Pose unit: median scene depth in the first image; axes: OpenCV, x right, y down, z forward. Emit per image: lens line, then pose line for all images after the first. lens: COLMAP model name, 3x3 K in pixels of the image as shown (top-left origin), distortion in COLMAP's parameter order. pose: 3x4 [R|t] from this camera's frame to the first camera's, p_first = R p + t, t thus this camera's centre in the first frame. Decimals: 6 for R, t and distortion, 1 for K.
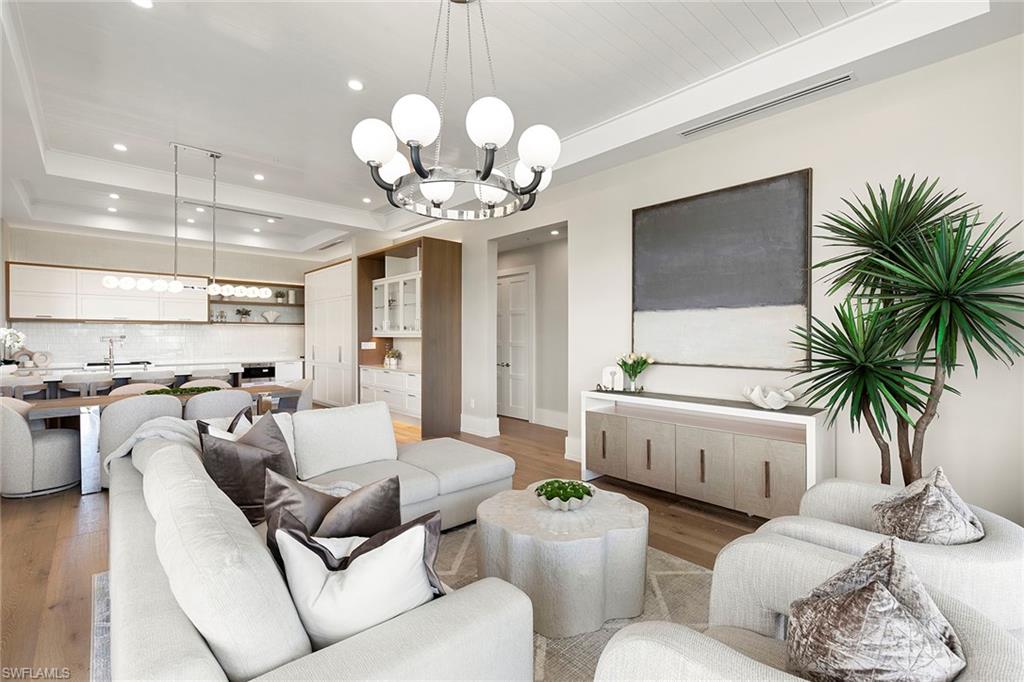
lens RADIAL K [[463.1, 0, 516.0], [0, 463.1, 340.4], [0, 0, 1]] dist [-0.002563, -0.000639]
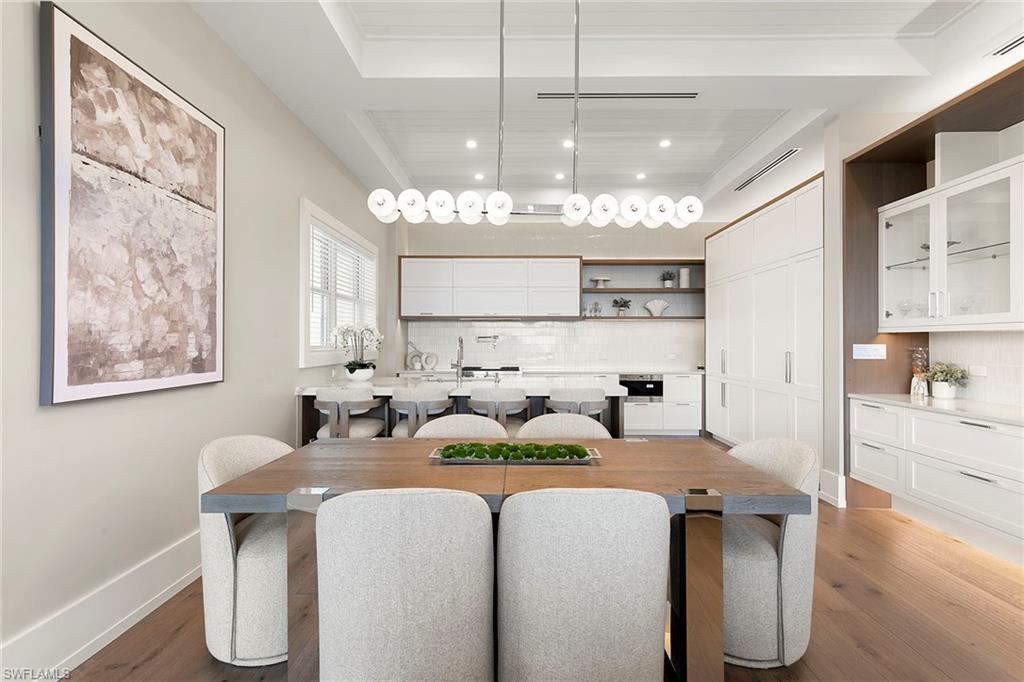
lens RADIAL K [[463.1, 0, 516.0], [0, 463.1, 340.4], [0, 0, 1]] dist [-0.002563, -0.000639]
pose [[0.737407, -0.002112, -0.675445, -0.234628], [-0.006528, 0.999926, -0.010253, 0.006301], [0.675417, 0.011970, 0.737339, 0.375722]]
